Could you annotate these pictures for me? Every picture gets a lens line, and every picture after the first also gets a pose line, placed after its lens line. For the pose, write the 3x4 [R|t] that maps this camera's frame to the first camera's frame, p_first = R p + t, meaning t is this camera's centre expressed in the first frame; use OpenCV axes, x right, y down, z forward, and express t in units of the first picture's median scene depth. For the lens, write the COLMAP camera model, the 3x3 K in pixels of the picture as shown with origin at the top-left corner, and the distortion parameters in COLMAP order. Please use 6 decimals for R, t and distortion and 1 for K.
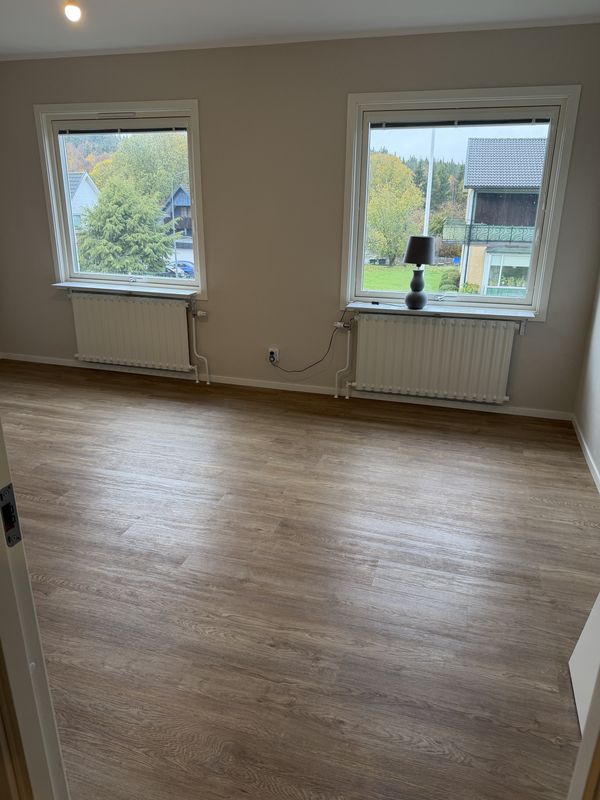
lens RADIAL K [[559.7, 0, 300.0], [0, 559.7, 400.0], [0, 0, 1]] dist [0.118662, -0.173725]
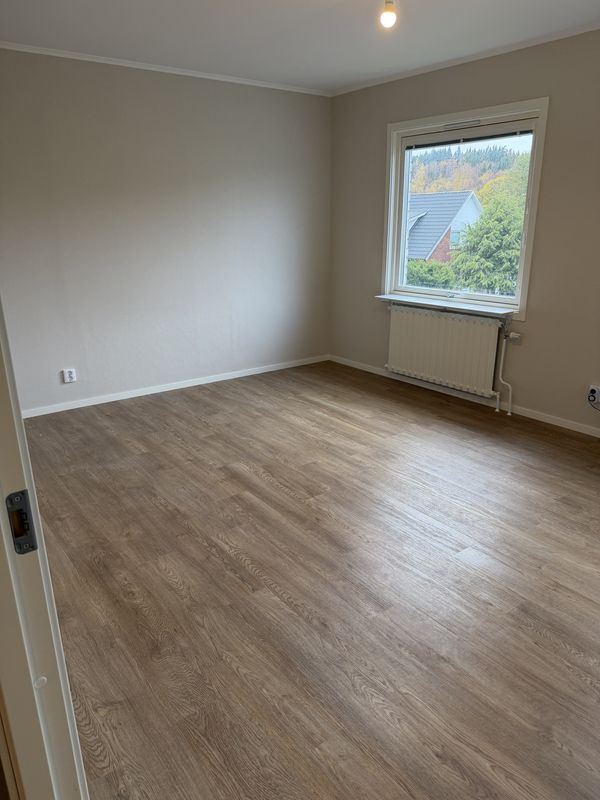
lens RADIAL K [[559.7, 0, 300.0], [0, 559.7, 400.0], [0, 0, 1]] dist [0.118662, -0.173725]
pose [[0.813453, 0.160858, -0.558945, 0.065240], [-0.175798, 0.984046, 0.027352, -0.018653], [0.554427, 0.076012, 0.828754, 0.079313]]
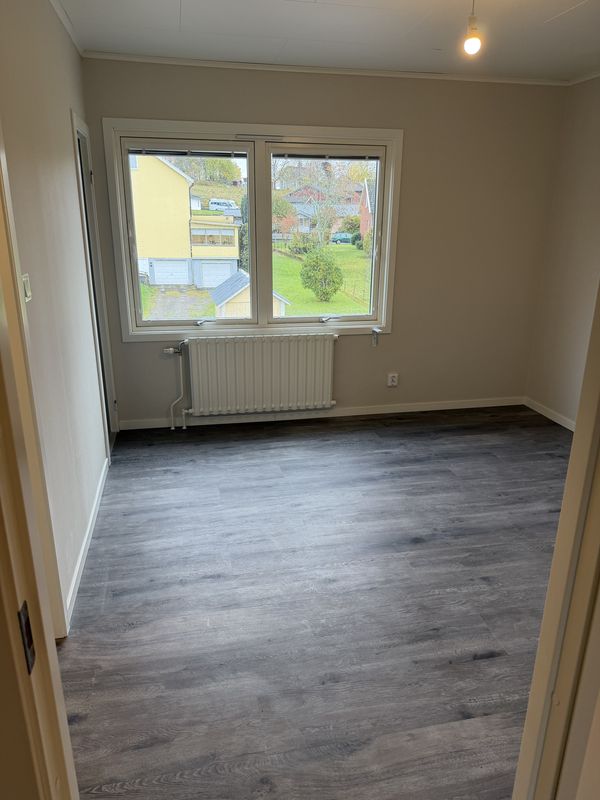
lens RADIAL K [[562.4, 0, 296.0], [0, 562.4, 398.3], [0, 0, 1]] dist [0.032227, -0.070869]
pose [[0.878398, -0.146475, 0.454931, -0.744963], [0.164234, 0.986421, 0.000489, -0.084834], [-0.448825, 0.074285, 0.890527, 0.211696]]
